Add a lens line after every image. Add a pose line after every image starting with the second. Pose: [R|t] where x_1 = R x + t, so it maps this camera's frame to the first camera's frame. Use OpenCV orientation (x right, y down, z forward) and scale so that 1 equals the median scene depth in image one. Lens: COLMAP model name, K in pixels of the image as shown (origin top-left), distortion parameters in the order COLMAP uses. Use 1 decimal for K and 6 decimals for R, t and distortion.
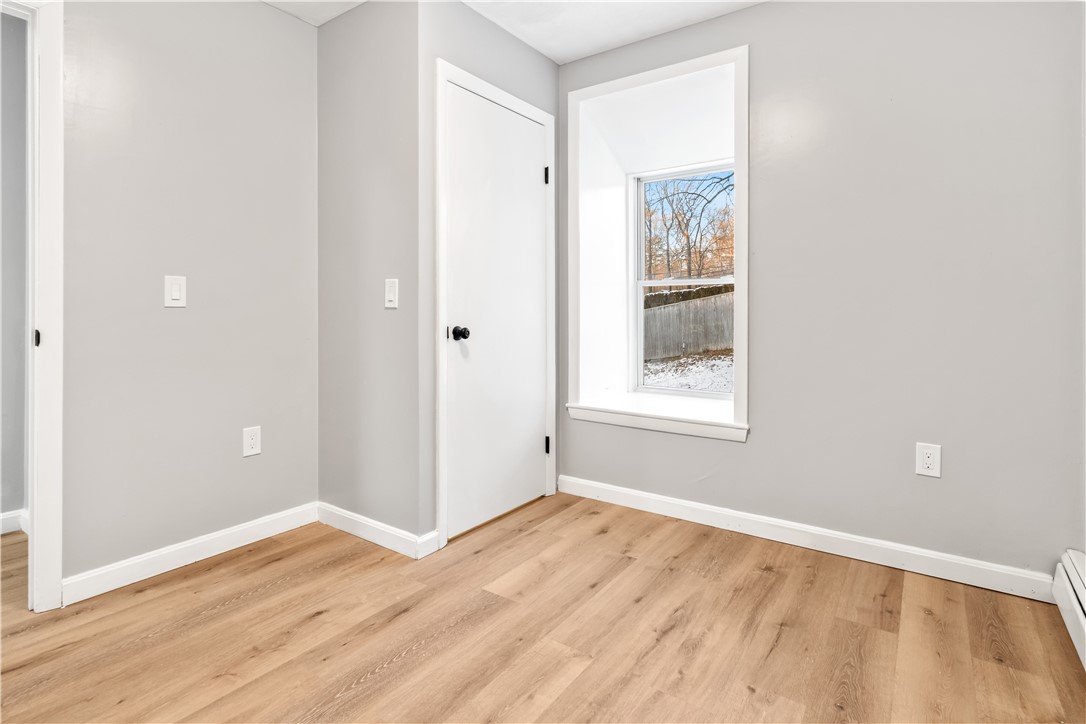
lens RADIAL K [[564.8, 0, 519.2], [0, 564.8, 321.3], [0, 0, 1]] dist [-0.001671, -0.000937]
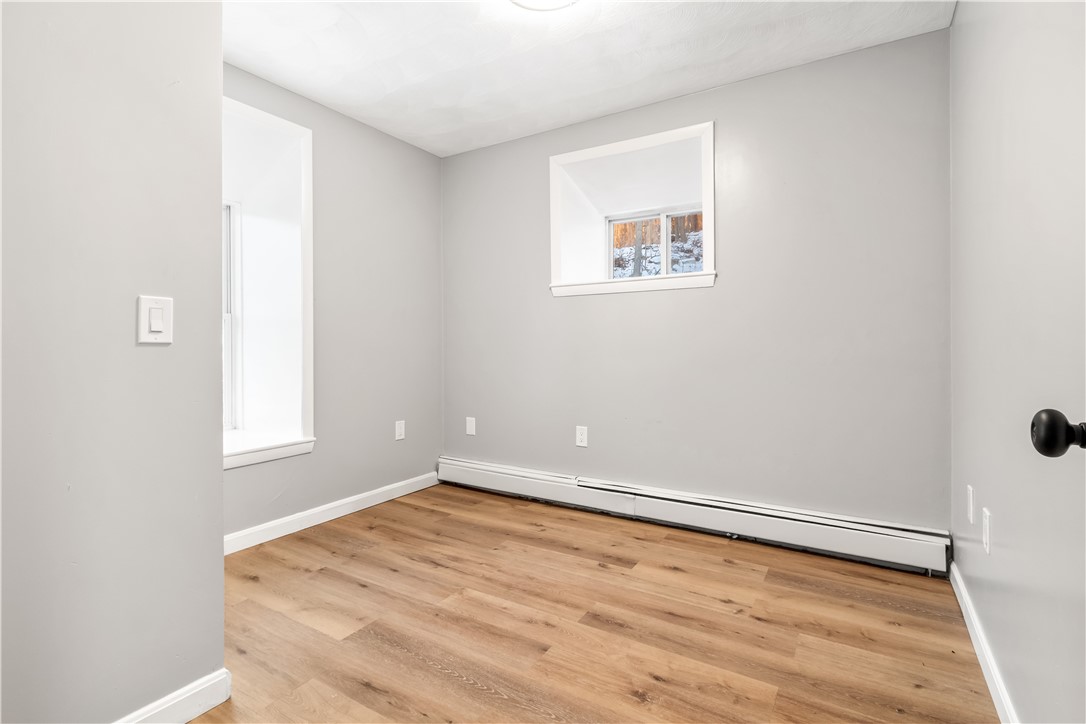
lens RADIAL K [[554.5, 0, 543.4], [0, 554.5, 344.2], [0, 0, 1]] dist [0.000167, -0.000011]
pose [[-0.122410, -0.003871, 0.992472, -1.085129], [0.022516, 0.999724, 0.006677, -0.019499], [-0.992224, 0.023164, -0.122289, 0.812490]]
